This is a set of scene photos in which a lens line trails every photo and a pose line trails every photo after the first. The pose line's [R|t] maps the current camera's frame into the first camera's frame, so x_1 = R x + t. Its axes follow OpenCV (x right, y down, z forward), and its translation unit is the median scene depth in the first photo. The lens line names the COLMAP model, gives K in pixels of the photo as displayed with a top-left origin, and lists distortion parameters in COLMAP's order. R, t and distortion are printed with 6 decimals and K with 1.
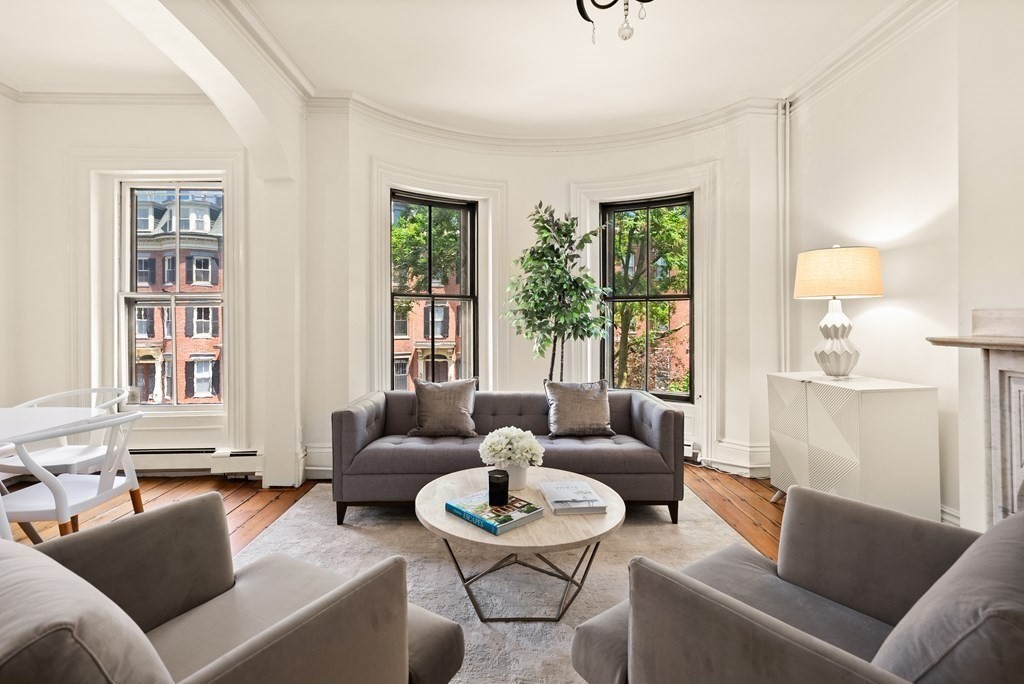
lens RADIAL K [[469.5, 0, 512.7], [0, 469.5, 327.6], [0, 0, 1]] dist [-0.006879, 0.003731]
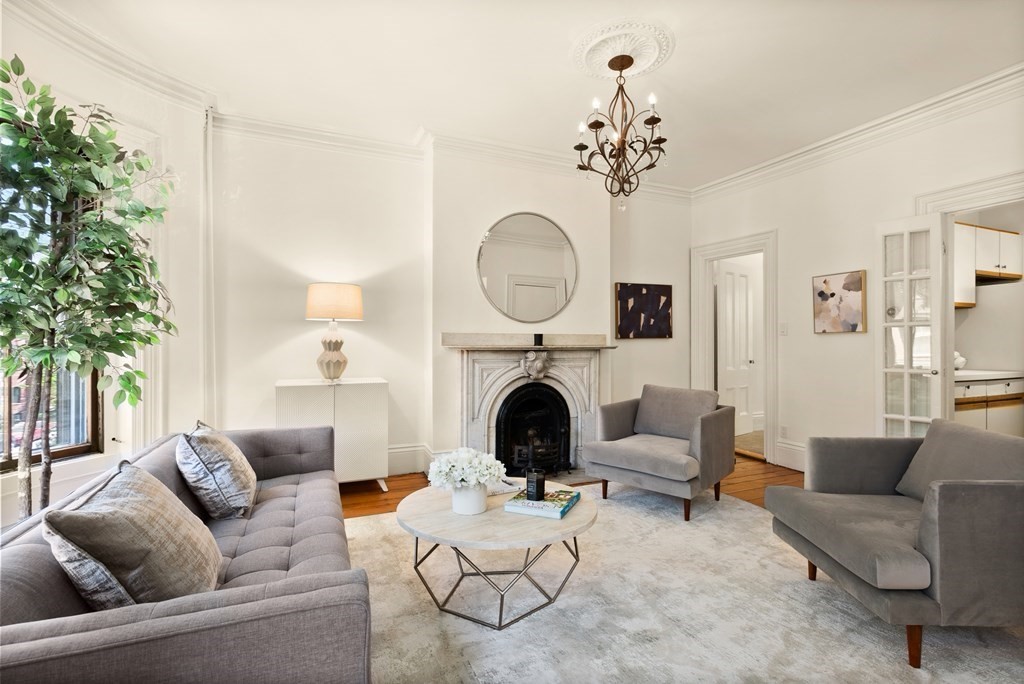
lens RADIAL K [[469.5, 0, 509.1], [0, 469.5, 341.6], [0, 0, 1]] dist [-0.006879, 0.003731]
pose [[-0.367206, 0.001977, 0.930137, -0.577842], [0.007404, 0.999972, 0.000798, 0.000248], [-0.930110, 0.007180, -0.367211, 0.810133]]
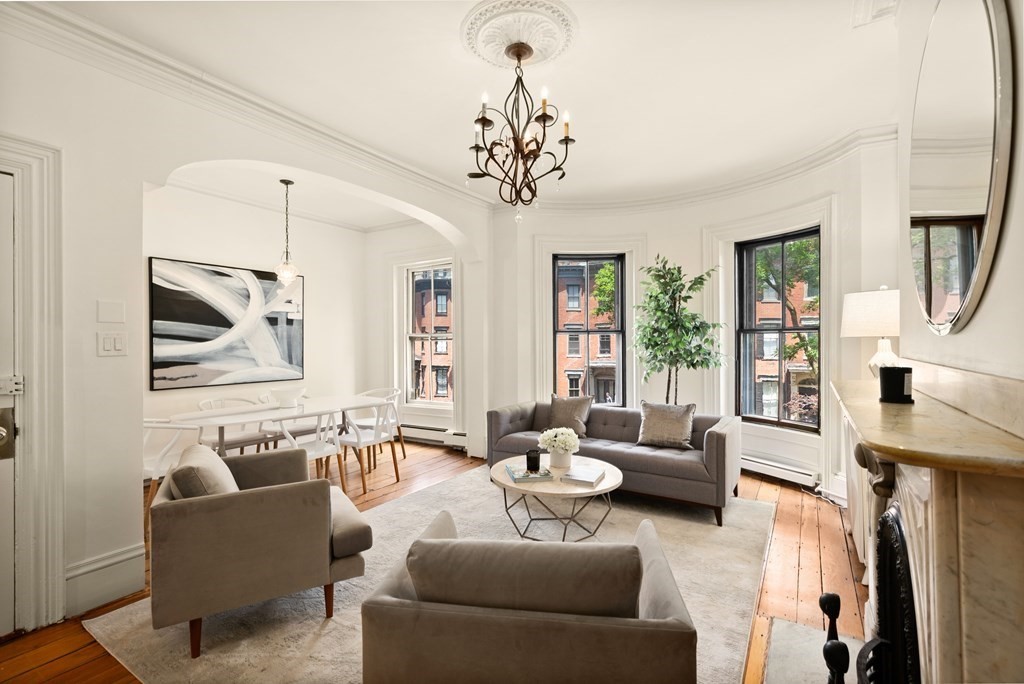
lens RADIAL K [[469.5, 0, 511.9], [0, 469.5, 343.7], [0, 0, 1]] dist [-0.006879, 0.003731]
pose [[0.834033, -0.000146, -0.551715, 0.455783], [0.000735, 0.999999, 0.000846, -0.041512], [0.551714, -0.001111, 0.834033, -0.238985]]
